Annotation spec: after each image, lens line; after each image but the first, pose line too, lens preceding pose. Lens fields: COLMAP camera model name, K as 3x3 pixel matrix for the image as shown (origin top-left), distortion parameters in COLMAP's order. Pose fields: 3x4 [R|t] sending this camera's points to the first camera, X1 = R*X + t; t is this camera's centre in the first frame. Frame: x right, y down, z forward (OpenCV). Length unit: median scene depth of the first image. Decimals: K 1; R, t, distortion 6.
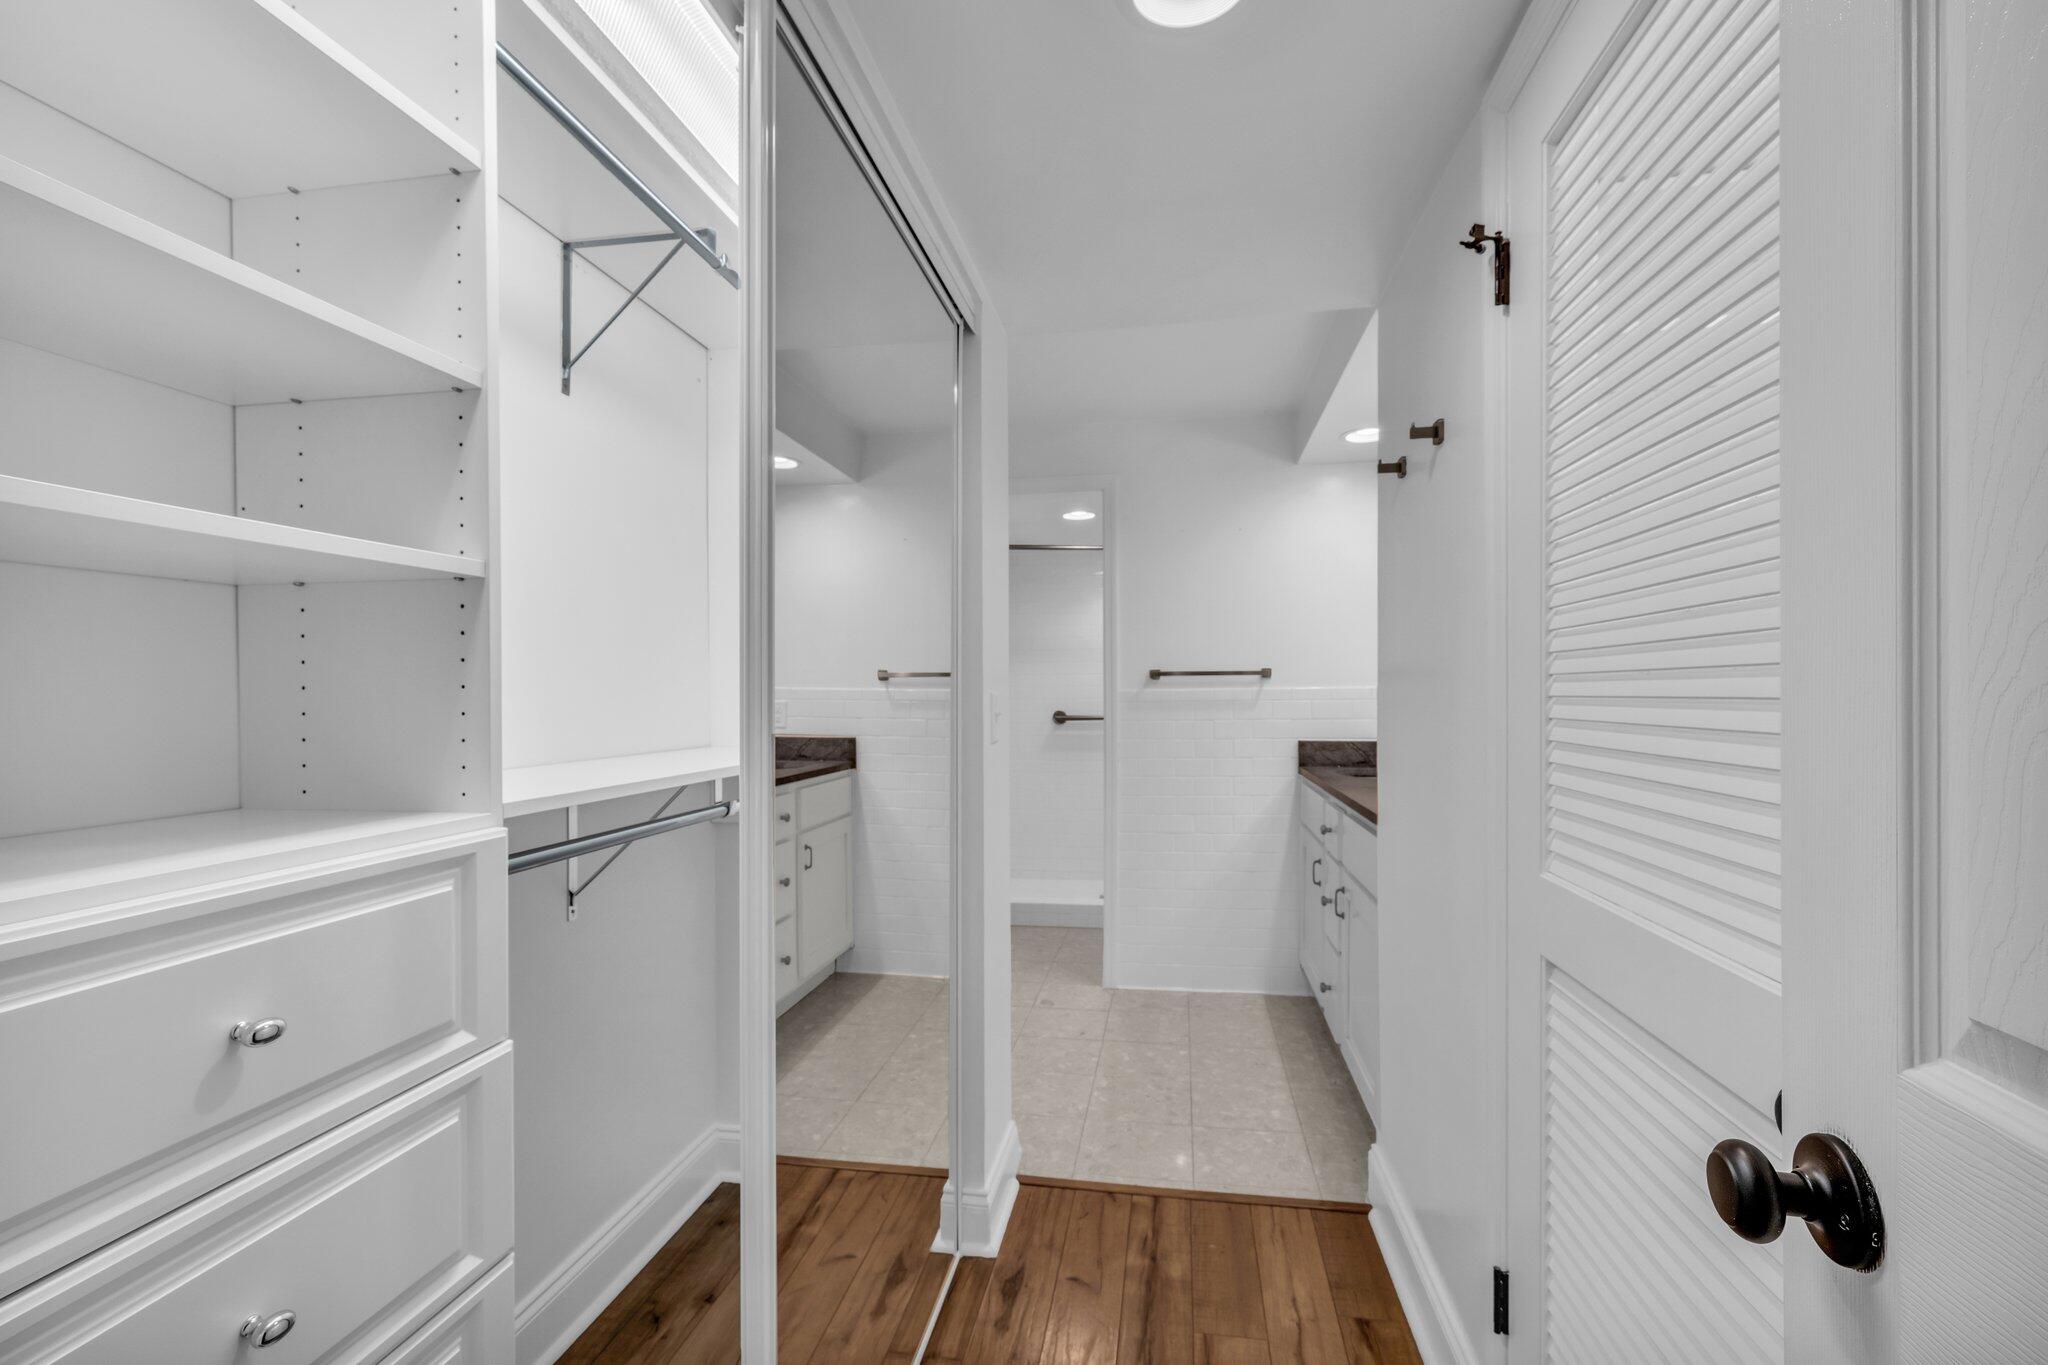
lens RADIAL K [[876.1, 0, 1025.2], [0, 876.1, 689.6], [0, 0, 1]] dist [-0.006060, -0.000256]
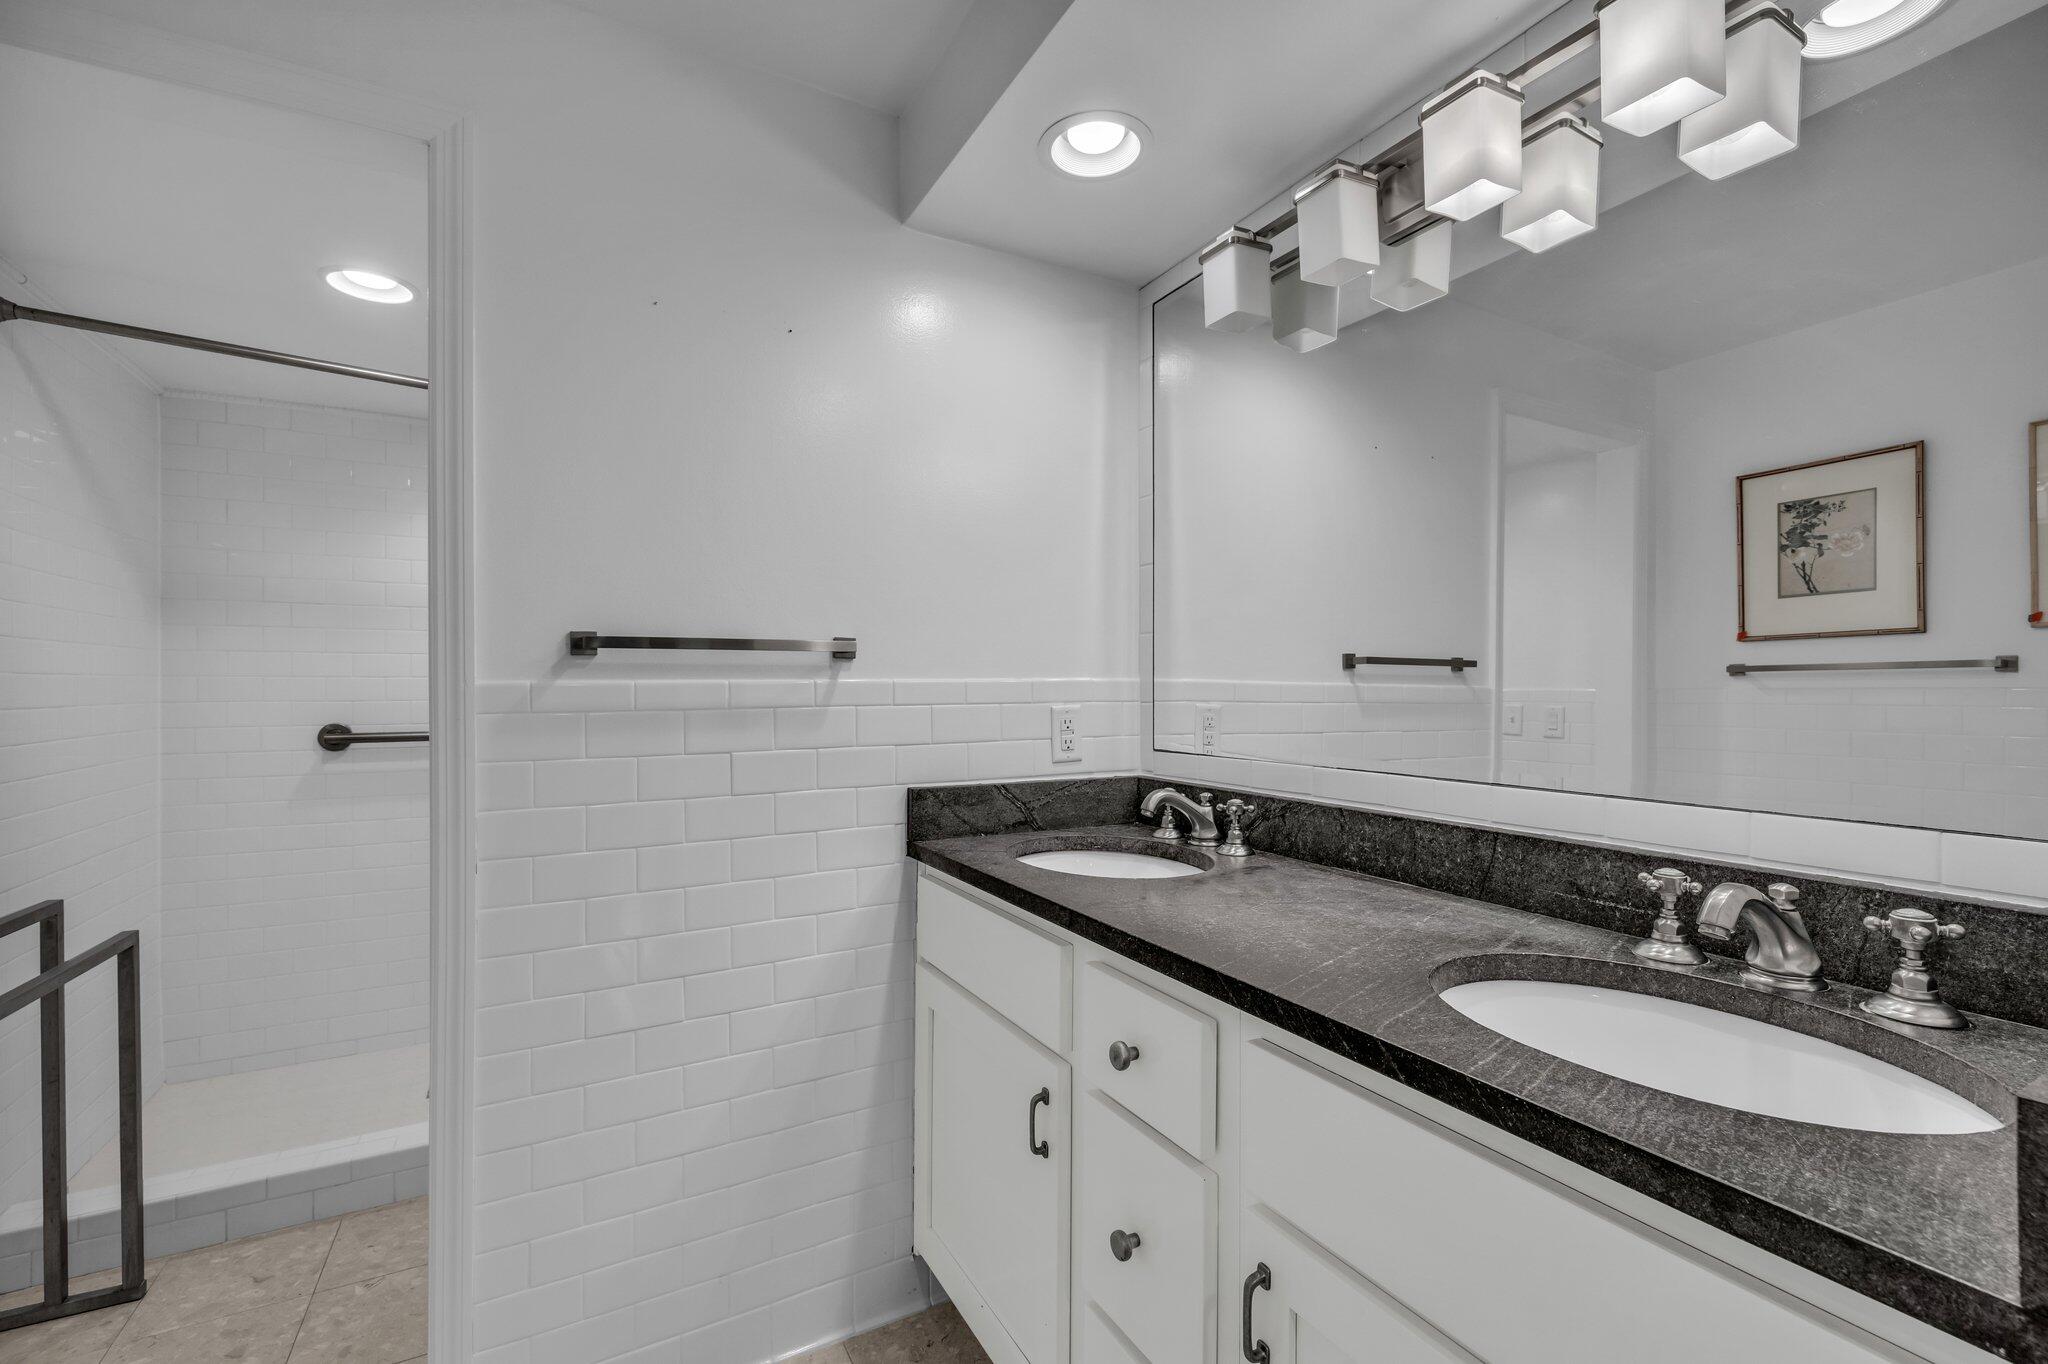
lens RADIAL K [[876.1, 0, 1032.1], [0, 876.1, 680.2], [0, 0, 1]] dist [-0.006060, -0.000256]
pose [[0.775577, 0.008360, 0.631198, 0.057325], [-0.002422, 0.999944, -0.010267, 0.002955], [-0.631248, 0.006434, 0.775554, 0.575271]]
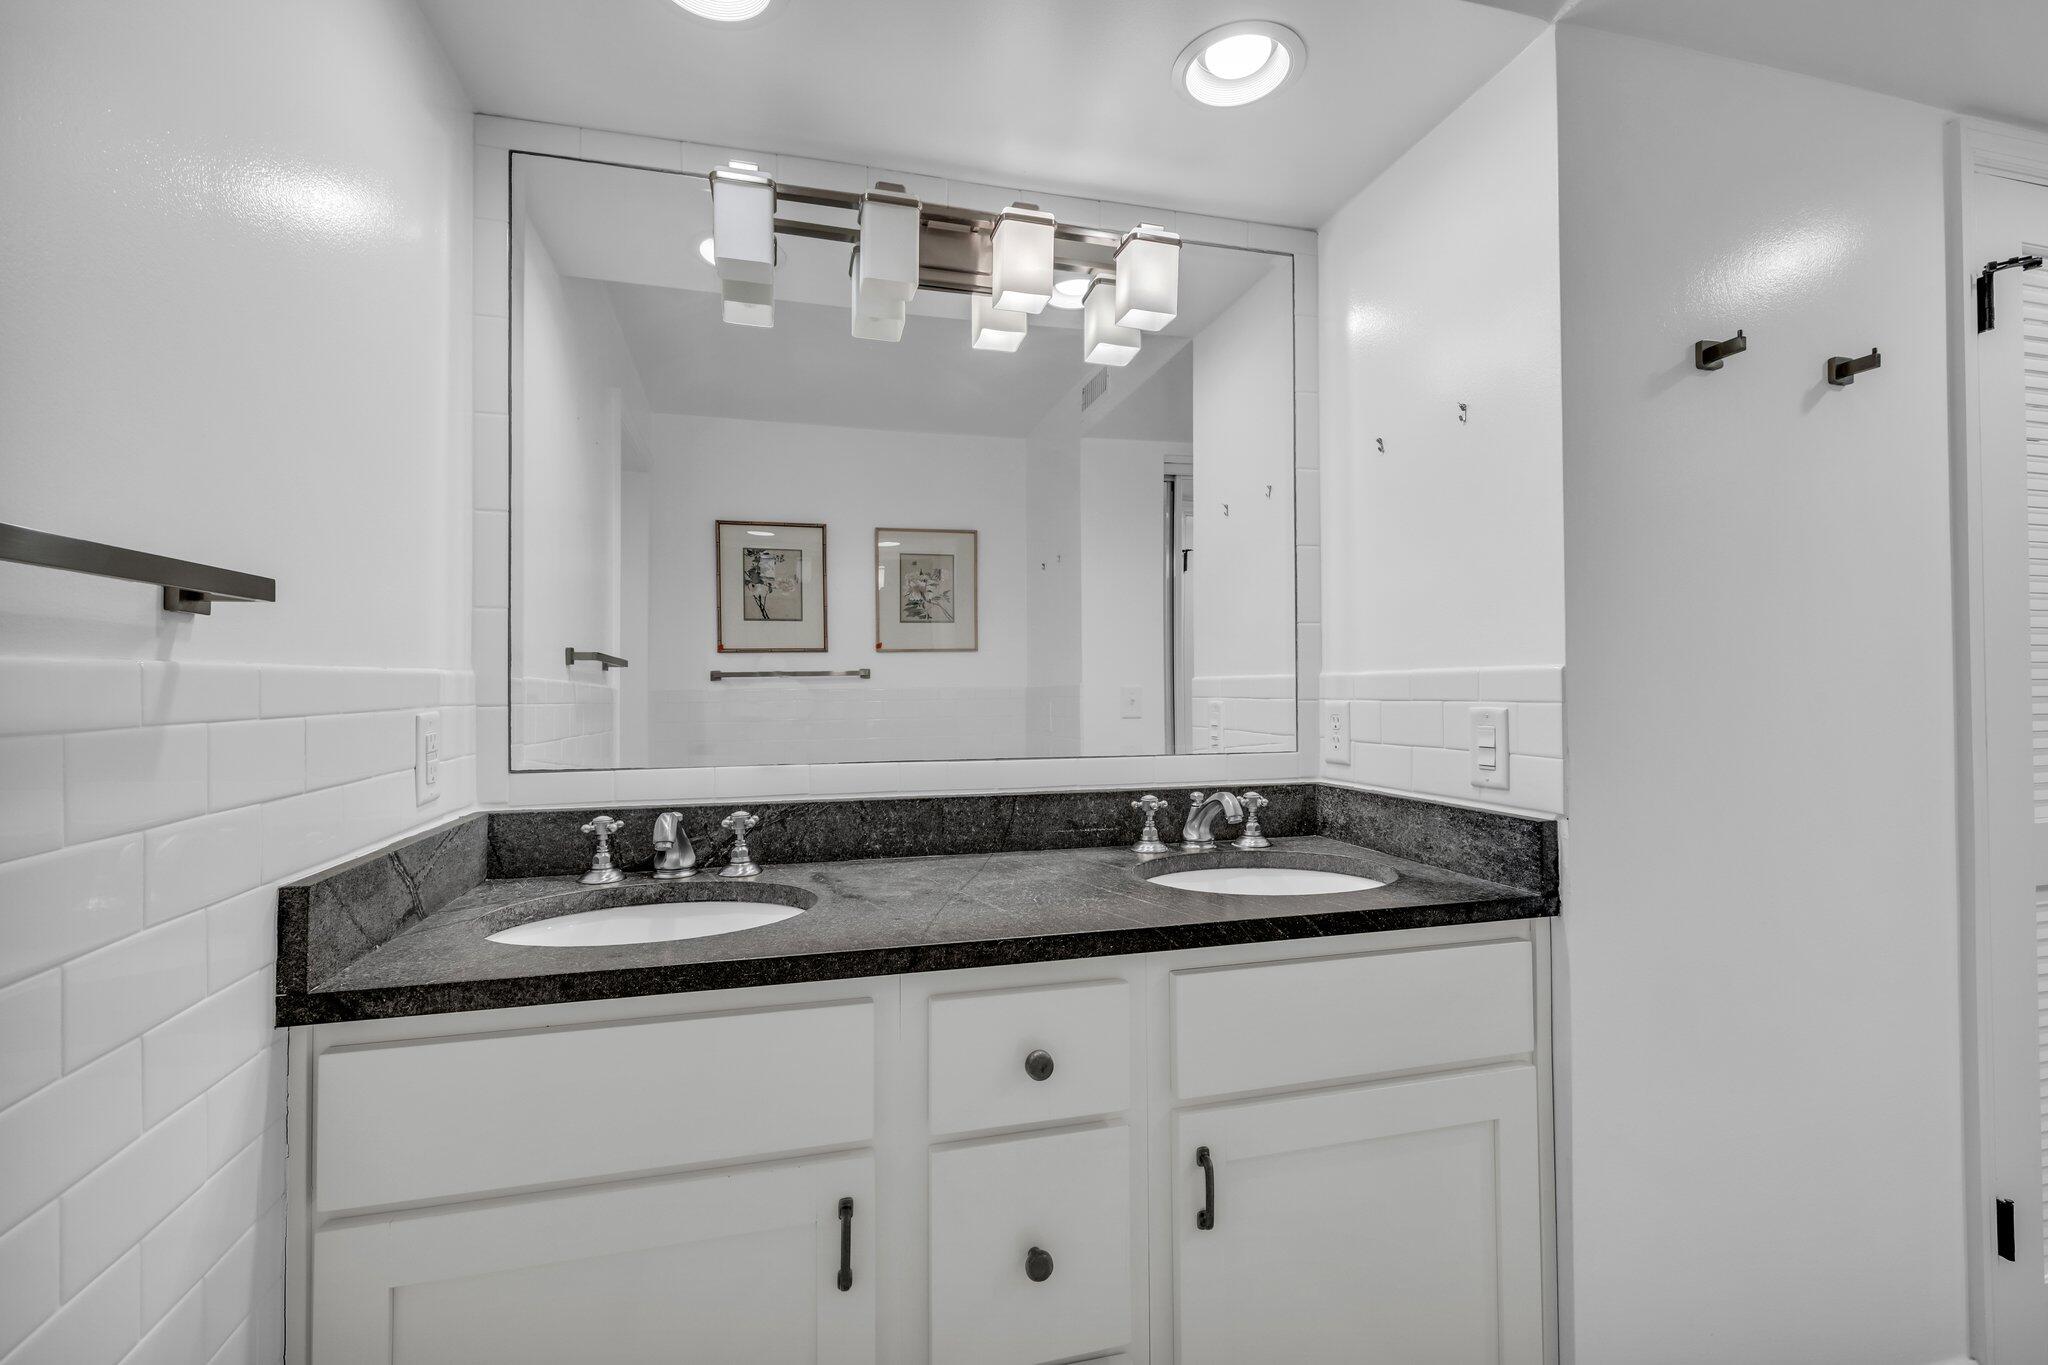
lens RADIAL K [[876.1, 0, 987.5], [0, 876.1, 698.3], [0, 0, 1]] dist [-0.006060, -0.000256]
pose [[-0.418868, -0.002896, 0.908042, 0.018397], [0.005134, 0.999971, 0.005558, 0.006560], [-0.908032, 0.006990, -0.418841, 0.920228]]
